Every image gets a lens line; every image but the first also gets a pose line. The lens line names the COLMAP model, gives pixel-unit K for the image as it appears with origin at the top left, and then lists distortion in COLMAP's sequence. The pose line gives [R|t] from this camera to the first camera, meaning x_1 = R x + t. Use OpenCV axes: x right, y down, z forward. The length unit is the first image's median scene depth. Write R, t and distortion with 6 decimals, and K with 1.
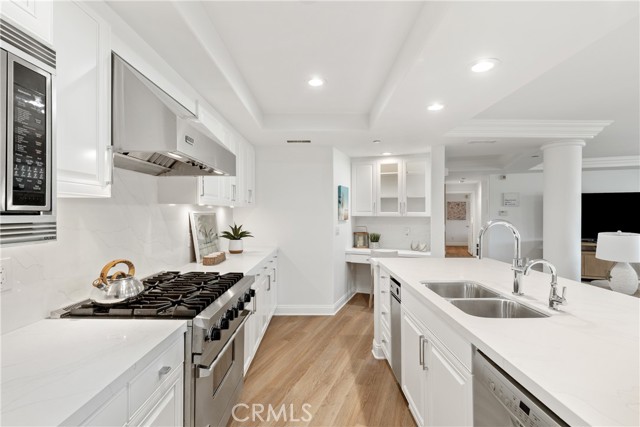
lens RADIAL K [[293.2, 0, 314.7], [0, 293.2, 213.5], [0, 0, 1]] dist [0.003410, -0.000579]
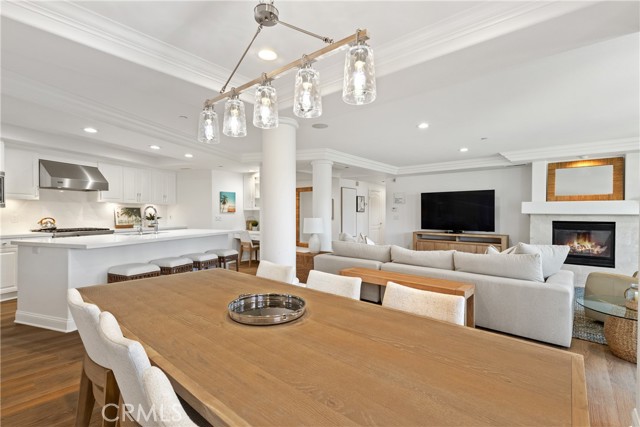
lens RADIAL K [[293.2, 0, 322.5], [0, 293.2, 219.6], [0, 0, 1]] dist [0.003410, -0.000579]
pose [[0.952704, 0.008979, -0.303768, 1.063994], [-0.004120, 0.999853, 0.016634, 0.033787], [0.303873, -0.014595, 0.952601, -0.408219]]
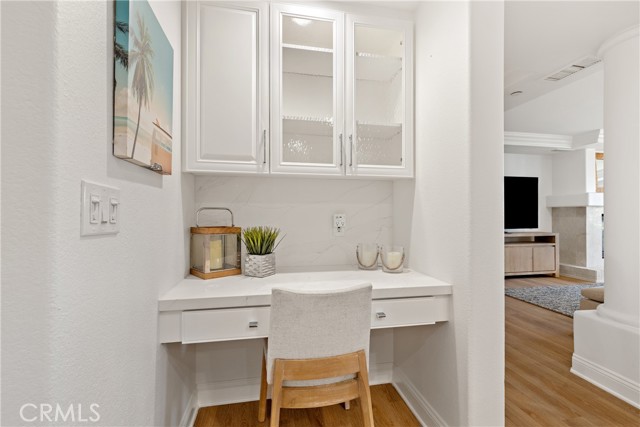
lens RADIAL K [[293.2, 0, 328.7], [0, 293.2, 210.4], [0, 0, 1]] dist [0.003410, -0.000579]
pose [[0.817105, 0.007380, 0.576442, 0.078894], [-0.001270, 0.999939, -0.011002, 0.053370], [-0.576488, 0.008258, 0.817064, 0.708527]]
